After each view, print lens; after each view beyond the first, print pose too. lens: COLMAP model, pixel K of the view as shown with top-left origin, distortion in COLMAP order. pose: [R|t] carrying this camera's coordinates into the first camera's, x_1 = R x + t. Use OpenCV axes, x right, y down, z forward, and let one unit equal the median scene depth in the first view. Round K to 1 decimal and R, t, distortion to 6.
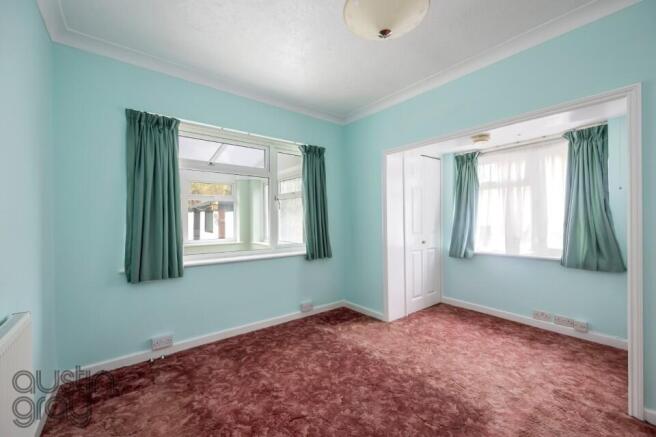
lens RADIAL K [[265.9, 0, 327.1], [0, 265.9, 216.7], [0, 0, 1]] dist [-0.001884, -0.000188]
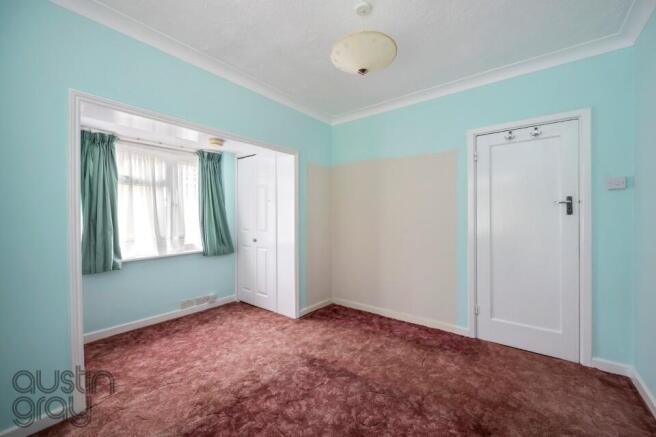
lens RADIAL K [[265.9, 0, 327.1], [0, 265.9, 216.7], [0, 0, 1]] dist [-0.001884, -0.000188]
pose [[-0.247800, 0.005326, 0.968796, -0.477845], [-0.001811, 0.999981, -0.005961, 0.004171], [-0.968809, -0.003232, -0.247786, 0.740195]]
